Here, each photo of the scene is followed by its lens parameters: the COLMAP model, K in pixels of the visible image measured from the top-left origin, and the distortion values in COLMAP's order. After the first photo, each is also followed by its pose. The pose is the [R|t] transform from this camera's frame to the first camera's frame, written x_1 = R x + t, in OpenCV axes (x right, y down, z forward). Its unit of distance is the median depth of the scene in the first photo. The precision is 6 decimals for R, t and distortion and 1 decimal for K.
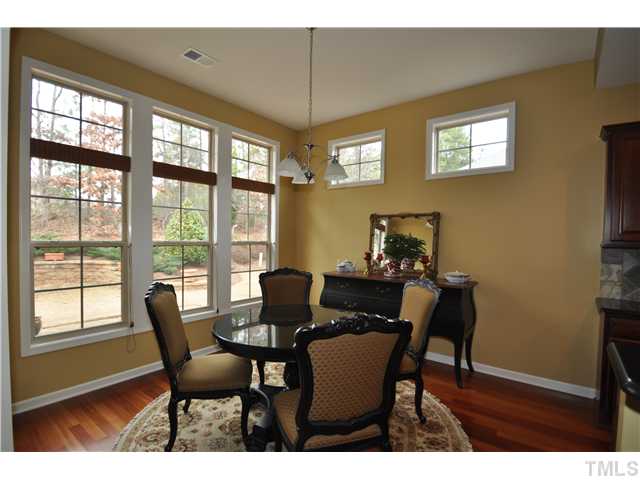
lens RADIAL K [[317.6, 0, 320.0], [0, 317.6, 240.0], [0, 0, 1]] dist [-0.003176, -0.000673]
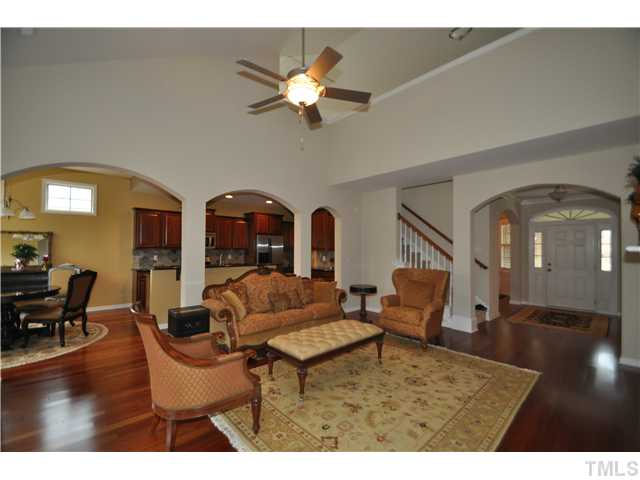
lens RADIAL K [[279.9, 0, 320.0], [0, 279.9, 240.0], [0, 0, 1]] dist [-0.001554, -0.000399]
pose [[0.166391, 0.015991, 0.985930, -1.120255], [0.003202, 0.999854, -0.016757, -0.014778], [-0.986055, 0.005945, 0.166316, -0.906441]]
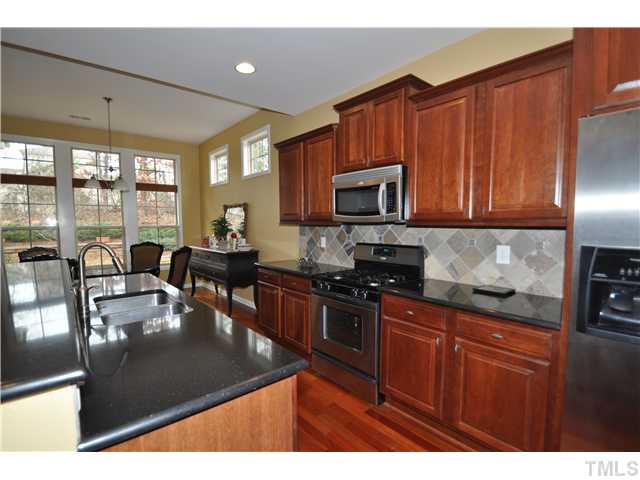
lens RADIAL K [[317.6, 0, 320.0], [0, 317.6, 240.0], [0, 0, 1]] dist [-0.003176, -0.000673]
pose [[0.974177, -0.006434, -0.225695, 1.230393], [0.016652, 0.998919, 0.043395, 0.028278], [0.225172, -0.046032, 0.973231, -0.385726]]
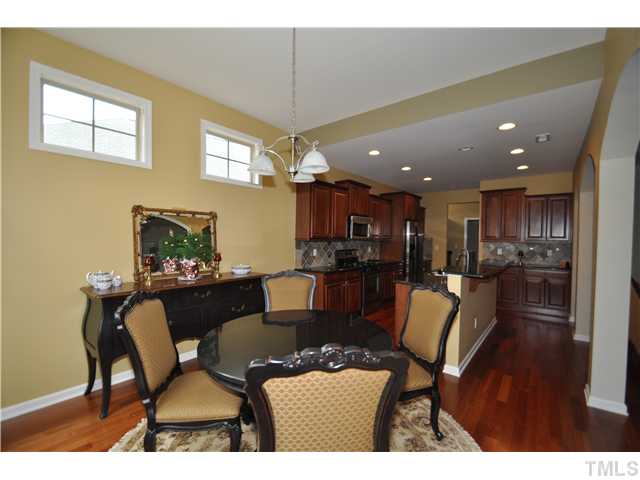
lens RADIAL K [[279.9, 0, 320.0], [0, 279.9, 240.0], [0, 0, 1]] dist [-0.001554, -0.000399]
pose [[0.039243, -0.025801, 0.998897, -0.685456], [-0.000583, 0.999666, 0.025844, -0.024463], [-0.999230, -0.001596, 0.039214, 0.745931]]
